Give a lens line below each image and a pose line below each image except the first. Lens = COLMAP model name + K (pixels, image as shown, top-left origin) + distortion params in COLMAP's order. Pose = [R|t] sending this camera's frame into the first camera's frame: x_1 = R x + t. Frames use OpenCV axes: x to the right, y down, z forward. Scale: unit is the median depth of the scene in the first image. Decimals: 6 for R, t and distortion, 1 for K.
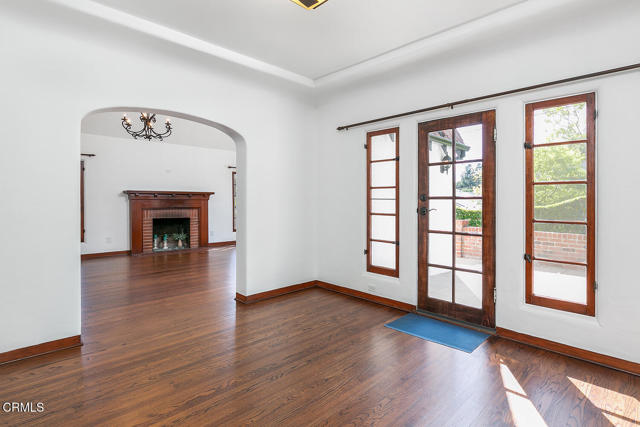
lens RADIAL K [[335.3, 0, 323.3], [0, 335.3, 209.8], [0, 0, 1]] dist [0.000309, 0.000723]
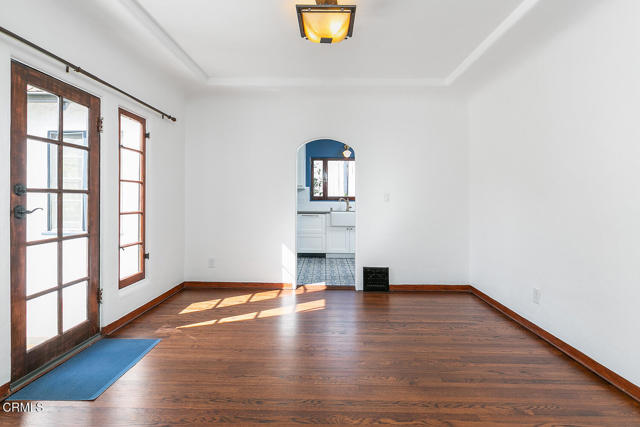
lens RADIAL K [[318.7, 0, 327.4], [0, 318.7, 197.4], [0, 0, 1]] dist [-0.003789, -0.000873]
pose [[-0.719211, -0.007914, 0.694746, -0.559784], [0.008111, 0.999771, 0.019785, -0.033992], [-0.694744, 0.019865, -0.718983, 1.184895]]
